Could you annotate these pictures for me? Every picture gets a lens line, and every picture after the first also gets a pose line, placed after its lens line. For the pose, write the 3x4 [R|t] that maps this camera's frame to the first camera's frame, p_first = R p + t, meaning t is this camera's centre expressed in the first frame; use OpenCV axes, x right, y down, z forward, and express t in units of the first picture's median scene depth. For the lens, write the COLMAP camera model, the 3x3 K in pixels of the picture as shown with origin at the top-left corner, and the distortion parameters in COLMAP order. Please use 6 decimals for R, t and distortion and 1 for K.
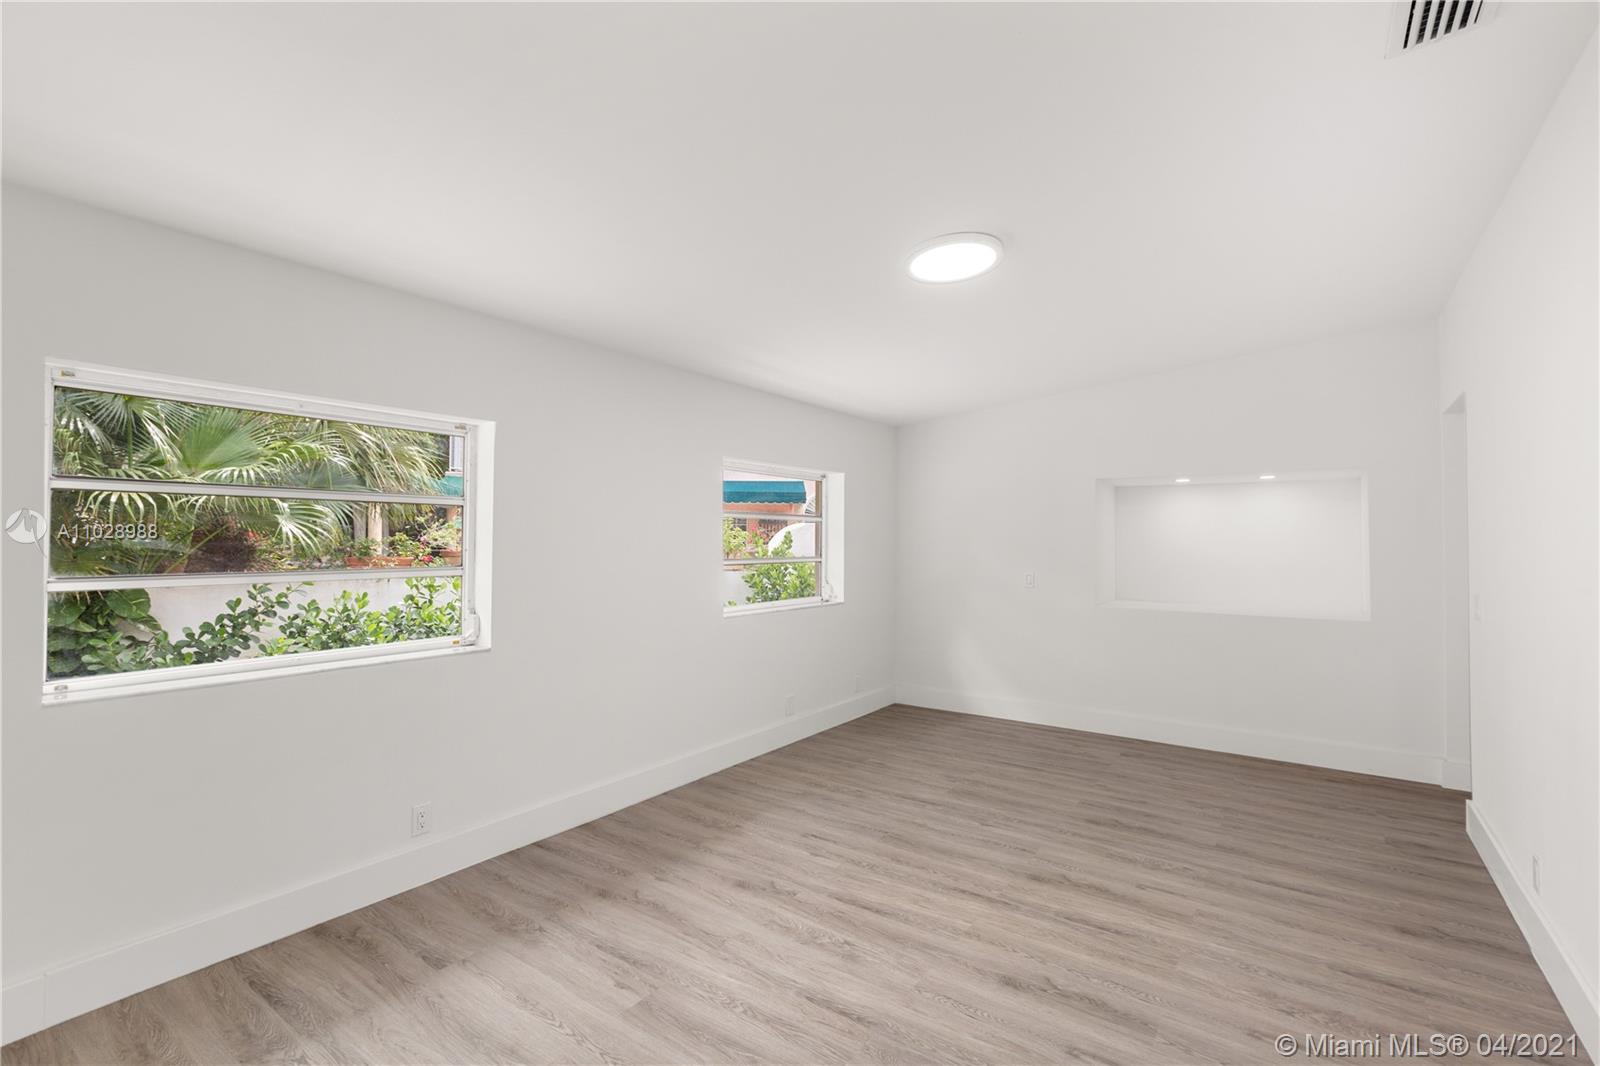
lens RADIAL K [[719.3, 0, 799.6], [0, 719.3, 518.5], [0, 0, 1]] dist [-0.000534, -0.000085]
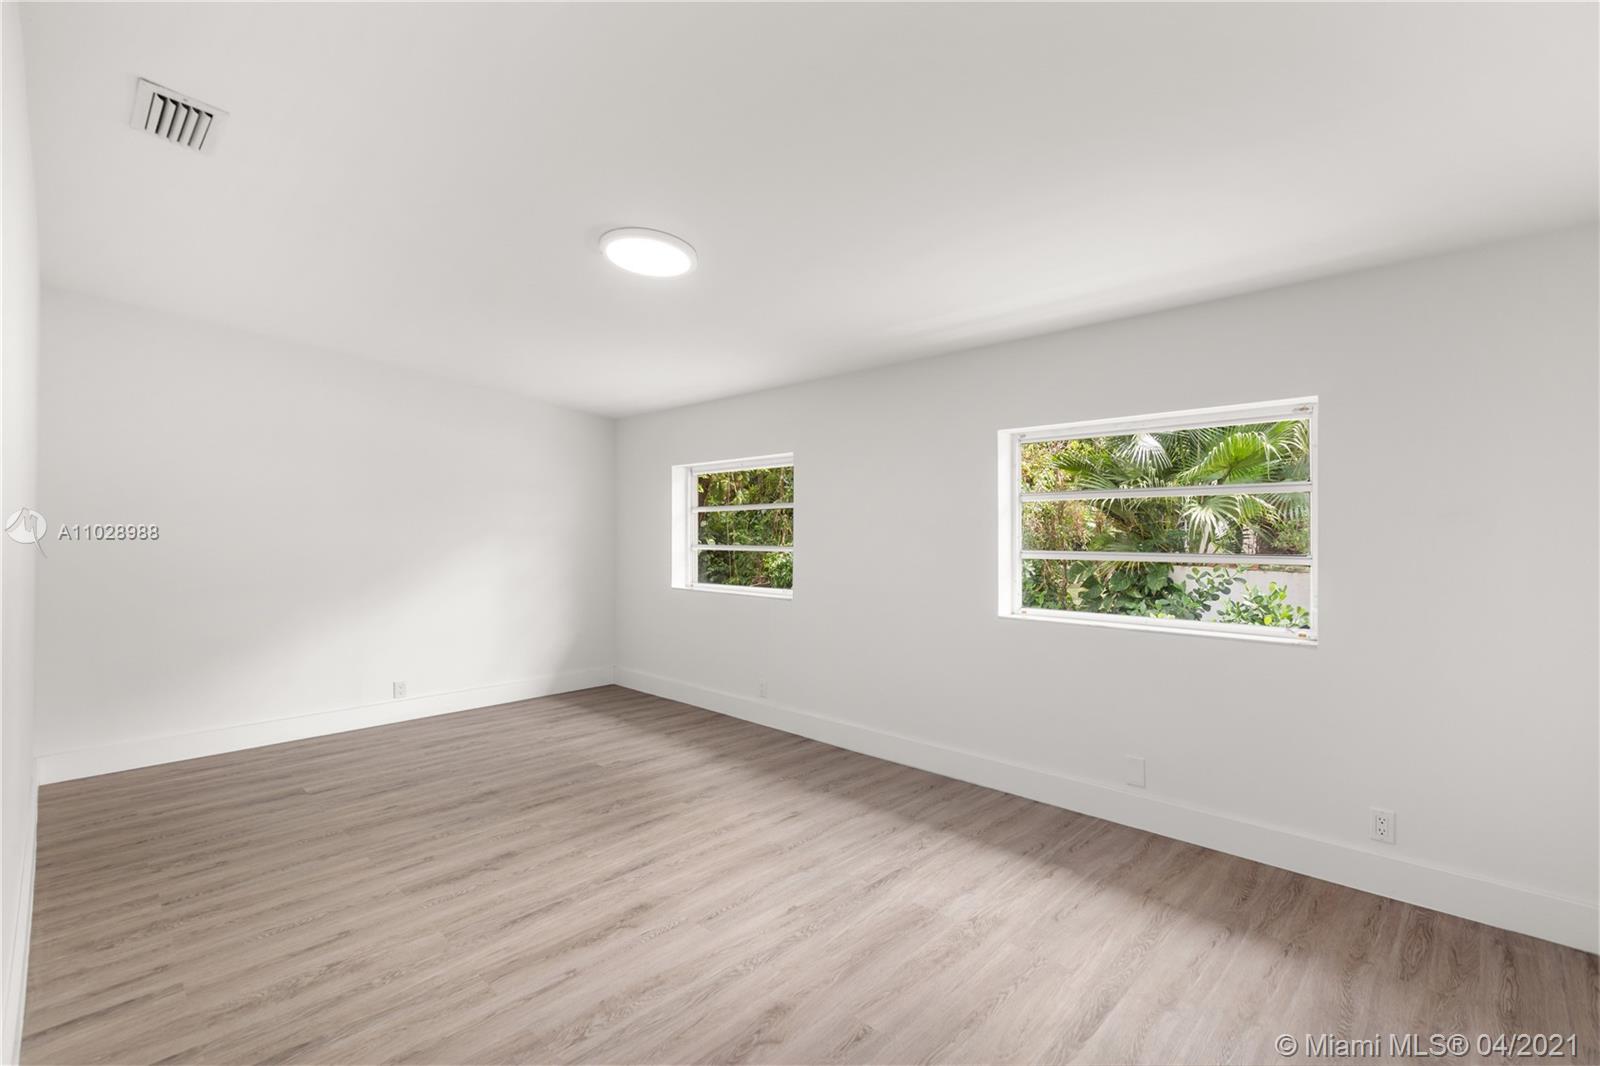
lens RADIAL K [[719.3, 0, 799.6], [0, 719.3, 518.5], [0, 0, 1]] dist [-0.000534, -0.000085]
pose [[-0.150327, -0.022190, -0.988387, 1.206538], [0.028128, 0.999247, -0.026712, 0.055854], [0.988236, -0.031817, -0.149590, 1.369650]]
